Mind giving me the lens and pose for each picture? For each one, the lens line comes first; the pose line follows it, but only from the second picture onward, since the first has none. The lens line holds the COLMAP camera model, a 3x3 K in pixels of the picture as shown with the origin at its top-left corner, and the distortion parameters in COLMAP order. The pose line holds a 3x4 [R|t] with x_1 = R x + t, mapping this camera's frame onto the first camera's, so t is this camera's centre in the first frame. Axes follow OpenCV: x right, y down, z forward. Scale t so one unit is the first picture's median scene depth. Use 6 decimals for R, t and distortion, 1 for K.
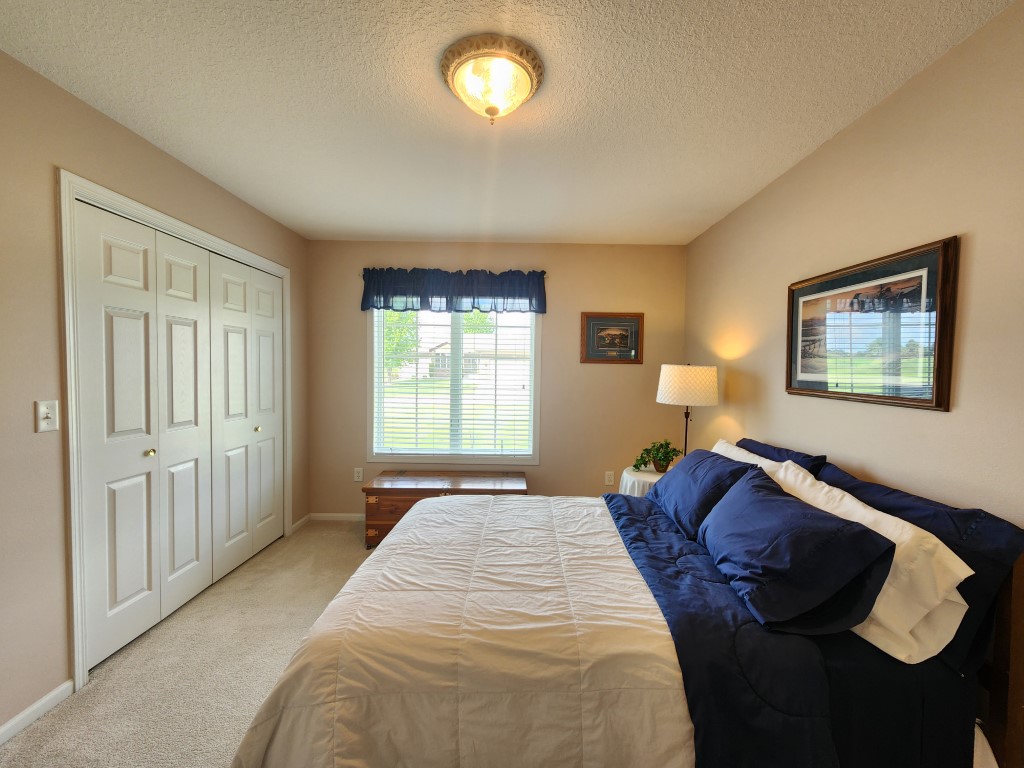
lens RADIAL K [[420.1, 0, 516.9], [0, 420.1, 380.7], [0, 0, 1]] dist [0.000965, -0.000115]
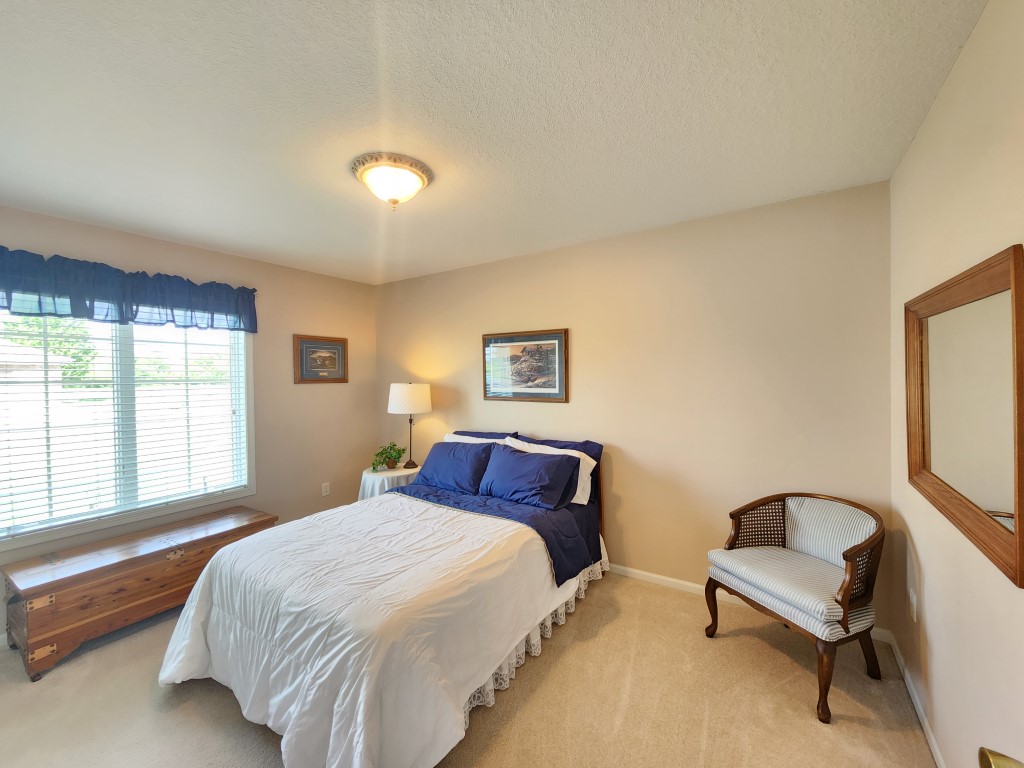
lens RADIAL K [[420.1, 0, 516.9], [0, 420.1, 380.7], [0, 0, 1]] dist [0.000965, -0.000115]
pose [[0.530193, -0.030352, 0.847334, -0.658663], [0.047317, 0.998861, 0.006173, -0.046716], [-0.846556, 0.036821, 0.531025, -0.001681]]
